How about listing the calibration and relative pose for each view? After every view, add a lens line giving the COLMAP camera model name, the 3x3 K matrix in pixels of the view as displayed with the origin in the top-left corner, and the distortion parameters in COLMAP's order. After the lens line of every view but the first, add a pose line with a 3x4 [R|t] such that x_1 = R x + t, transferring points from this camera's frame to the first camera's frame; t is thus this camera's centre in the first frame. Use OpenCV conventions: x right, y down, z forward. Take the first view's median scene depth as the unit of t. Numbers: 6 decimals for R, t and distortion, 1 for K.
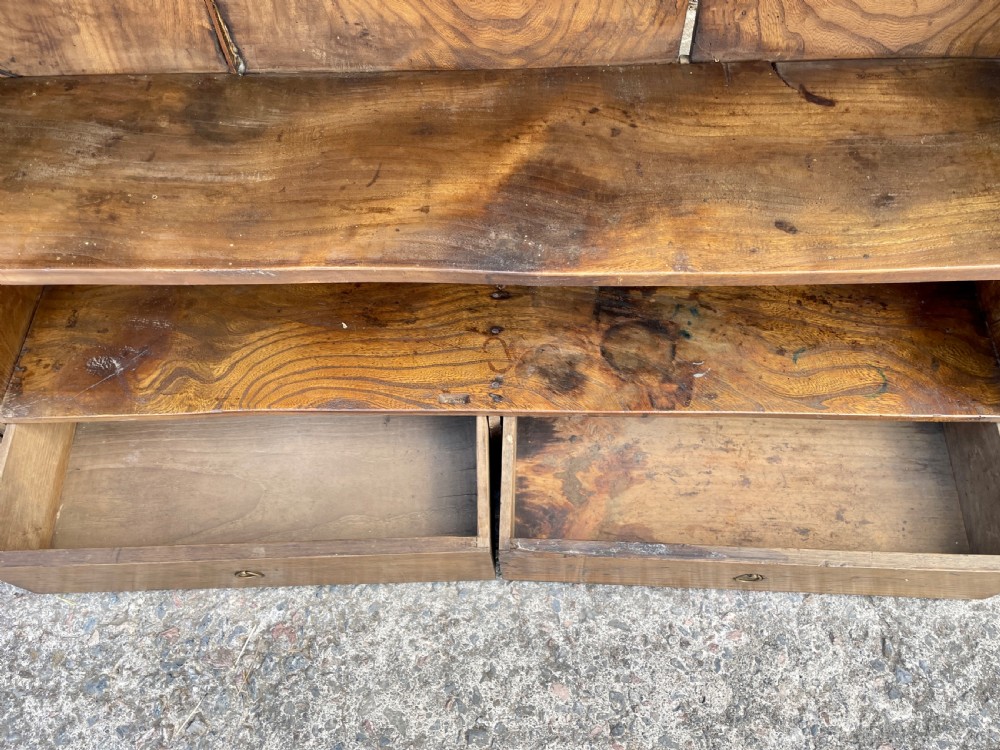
lens RADIAL K [[793.6, 0, 507.0], [0, 793.6, 375.9], [0, 0, 1]] dist [0.071292, -0.095992]
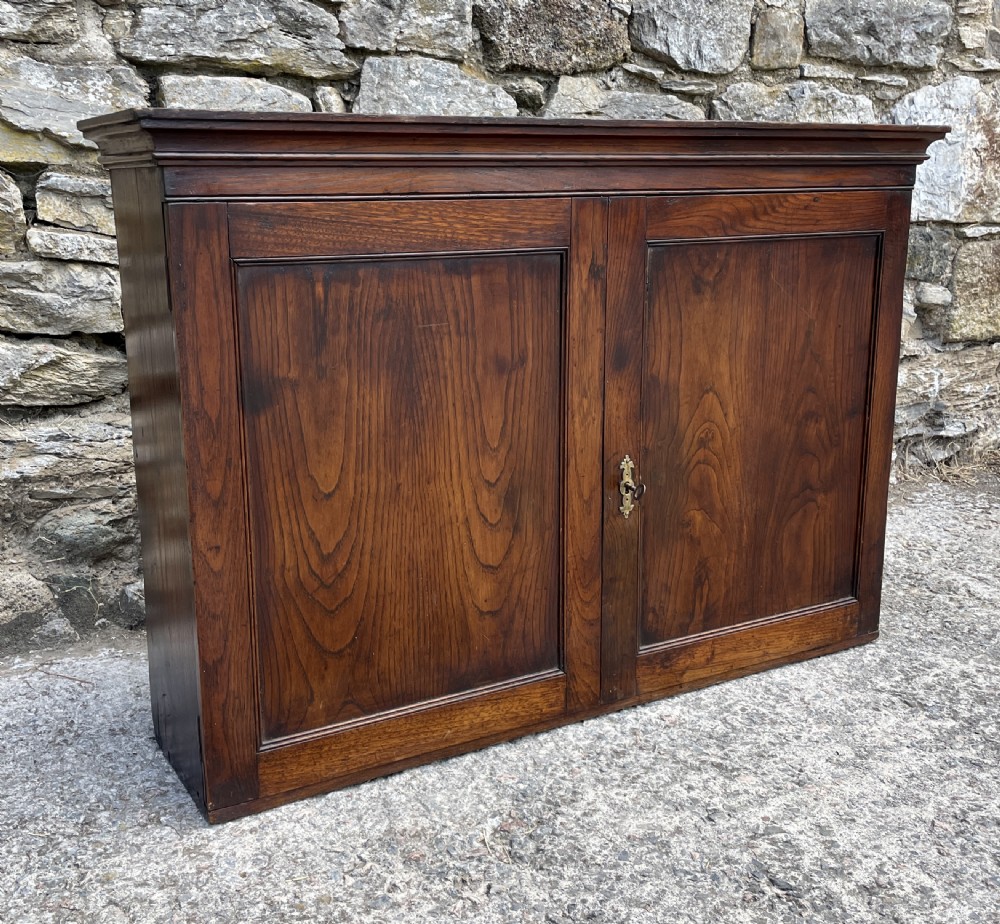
lens RADIAL K [[1135.7, 0, 472.7], [0, 1135.7, 455.4], [0, 0, 1]] dist [0.037530, 0.000000]
pose [[0.867678, -0.094326, 0.488097, -1.055941], [0.422438, 0.657495, -0.623896, 0.956621], [-0.262072, 0.747532, 0.610340, -0.276975]]
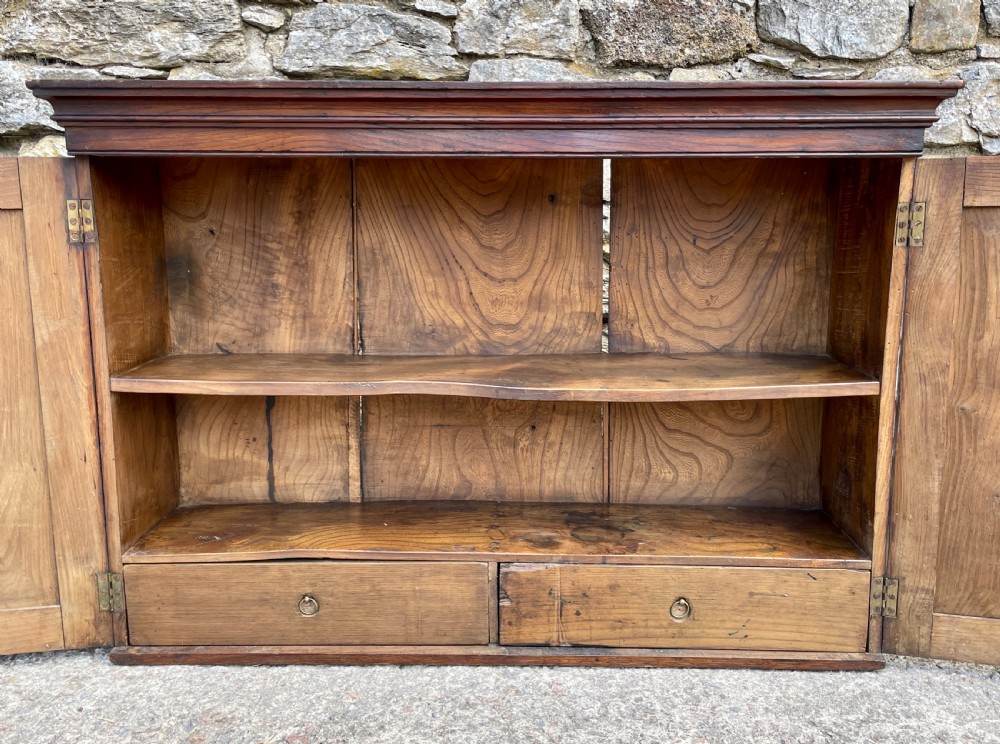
lens RADIAL K [[870.9, 0, 508.5], [0, 870.9, 366.8], [0, 0, 1]] dist [0.071682, -0.091752]
pose [[0.999516, 0.030697, 0.005107, -0.007254], [-0.015767, 0.641047, -0.767340, 0.969261], [-0.026829, 0.766888, 0.641220, -0.202209]]
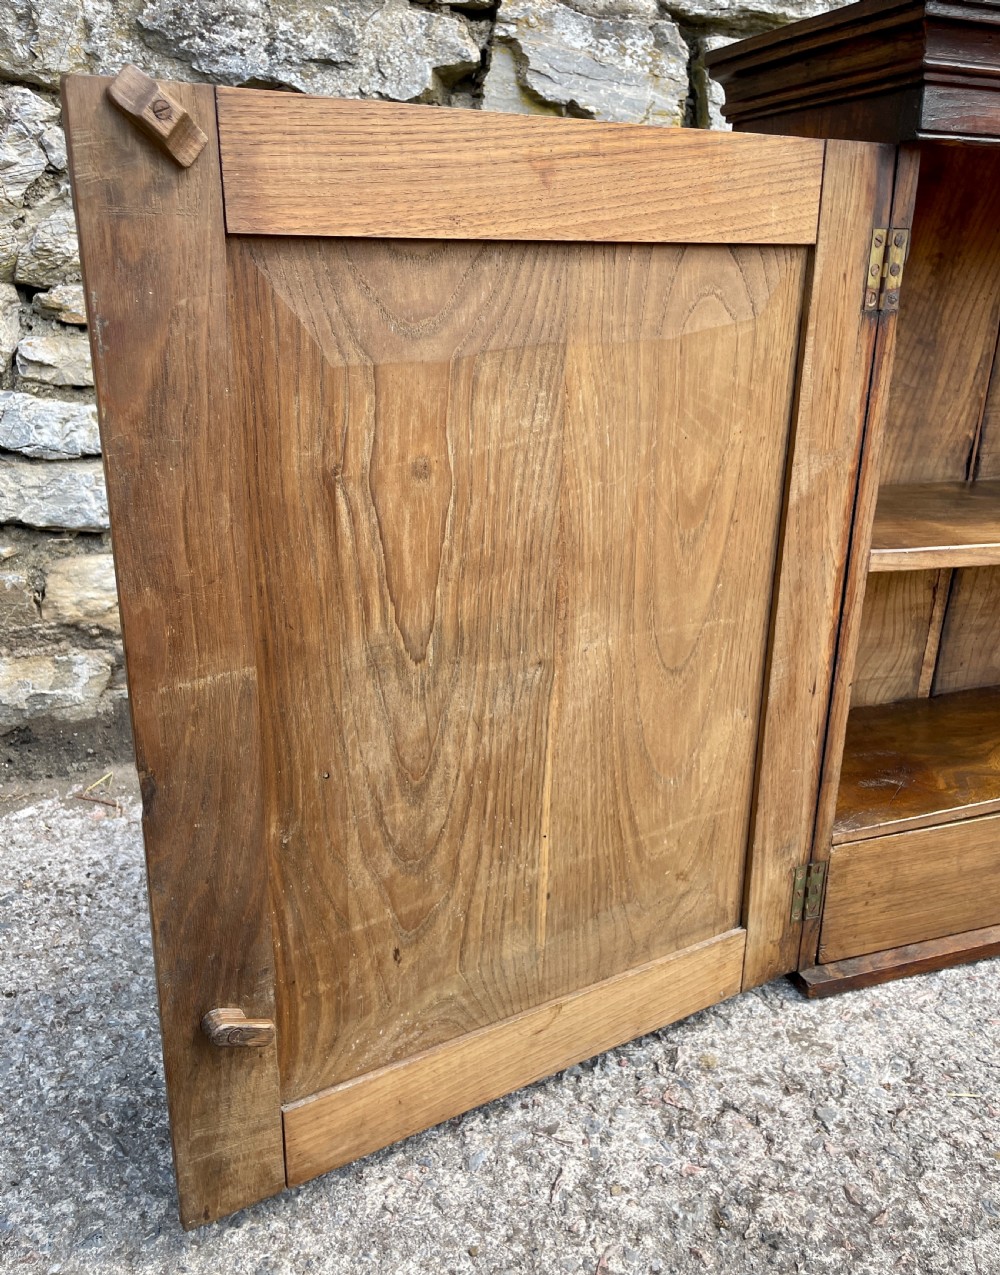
lens RADIAL K [[1039.2, 0, 503.8], [0, 1039.2, 618.7], [0, 0, 1]] dist [0.047676, -0.066163]
pose [[0.941095, -0.066226, 0.331594, -1.296561], [0.269153, 0.740318, -0.616025, 0.460066], [-0.204688, 0.668987, 0.714534, 0.152082]]
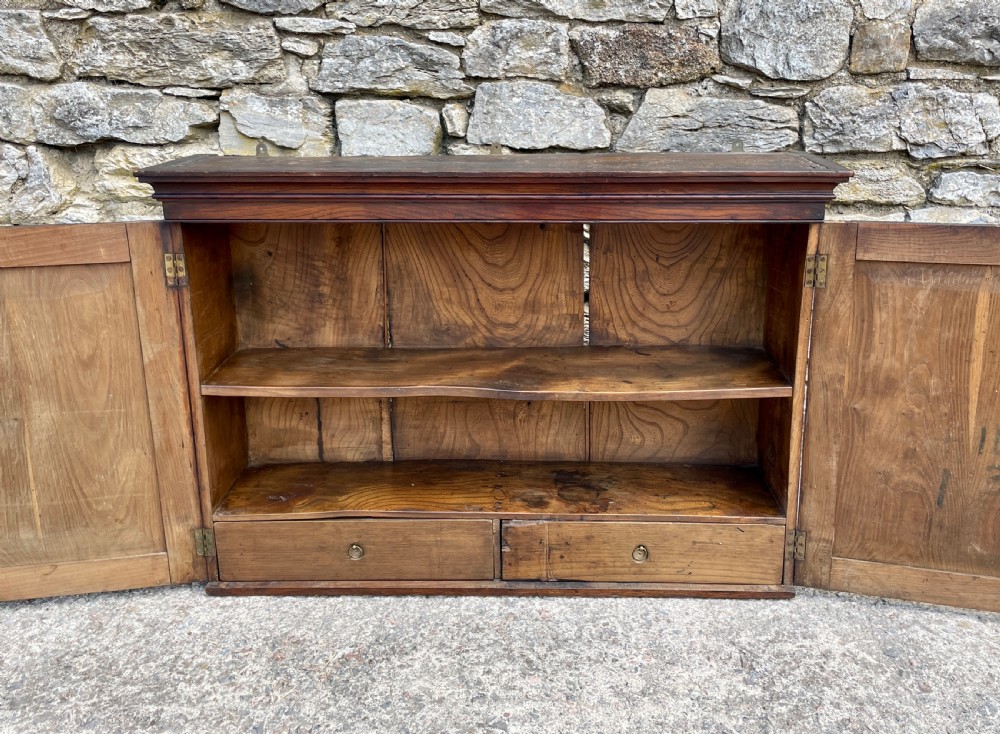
lens RADIAL K [[872.5, 0, 516.3], [0, 872.5, 307.4], [0, 0, 1]] dist [0.073104, -0.086750]
pose [[0.999678, 0.025204, 0.003042, 0.010074], [-0.015740, 0.709332, -0.704699, 1.075014], [-0.019919, 0.704424, 0.709500, -0.697125]]
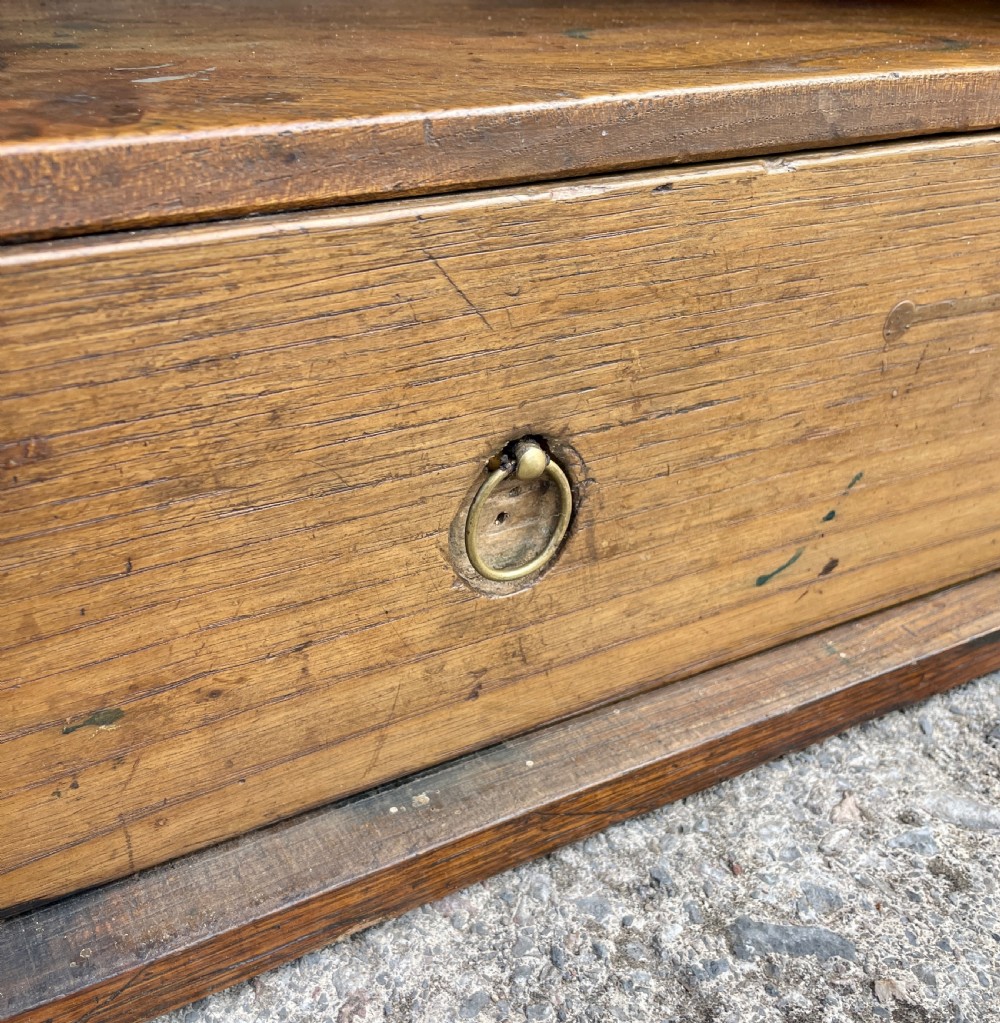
lens RADIAL K [[1114.3, 0, 455.1], [0, 1114.3, 511.2], [0, 0, 1]] dist [0.012283, 0.000000]
pose [[0.874582, -0.203511, 0.440102, 0.171372], [0.401508, 0.812828, -0.422021, 0.200528], [-0.271842, 0.545796, 0.792596, 0.840492]]
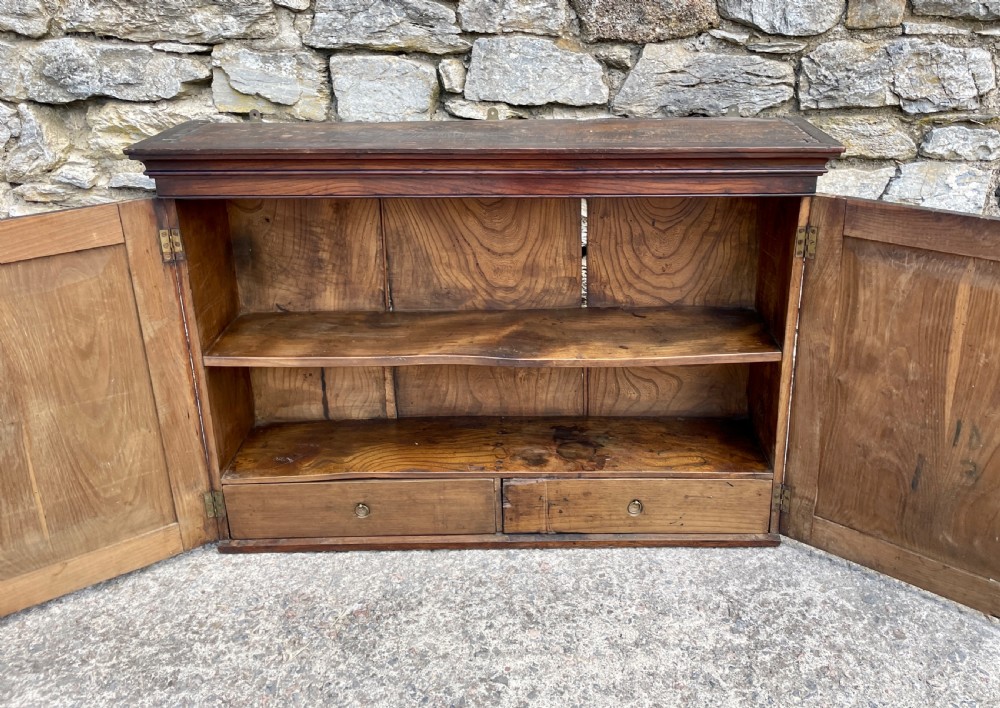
lens RADIAL K [[848.9, 0, 545.5], [0, 848.9, 300.6], [0, 0, 1]] dist [0.079842, -0.111860]
pose [[0.999402, 0.014613, 0.031326, 0.026856], [0.008603, 0.772576, -0.634864, 0.972636], [-0.033479, 0.634754, 0.771989, -0.766462]]
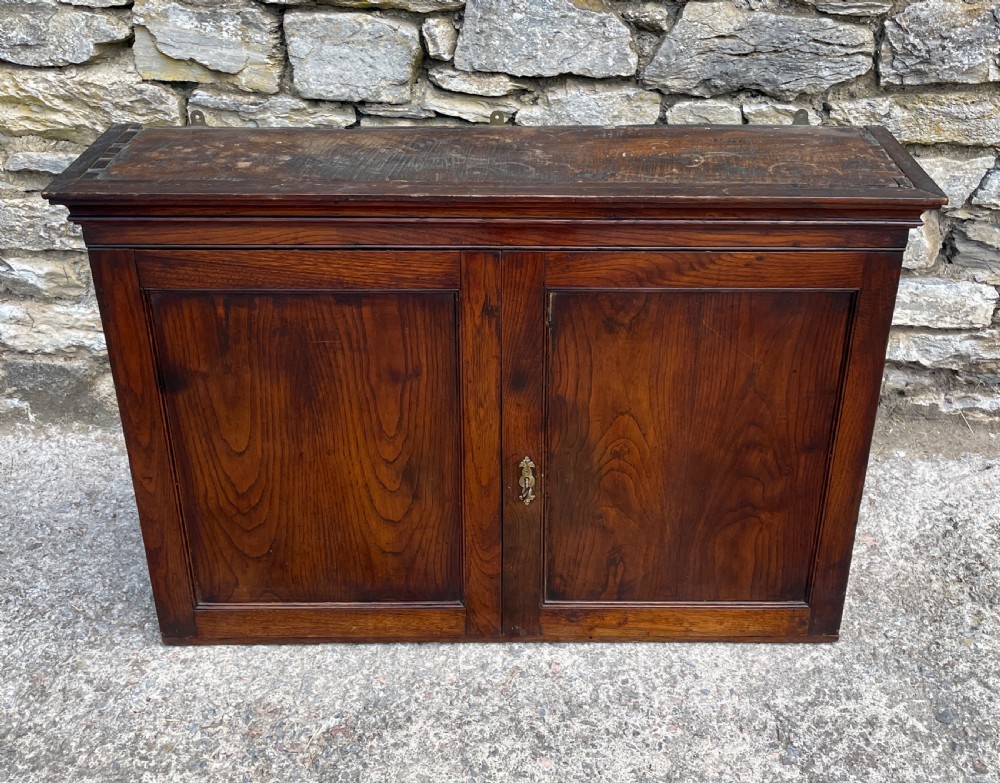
lens RADIAL K [[1062.6, 0, 522.2], [0, 1062.6, 285.2], [0, 0, 1]] dist [0.034426, 0.000000]
pose [[0.999053, 0.021132, 0.038040, -0.060166], [0.003347, 0.834269, -0.551347, 0.718222], [-0.043386, 0.550952, 0.833408, -0.962054]]
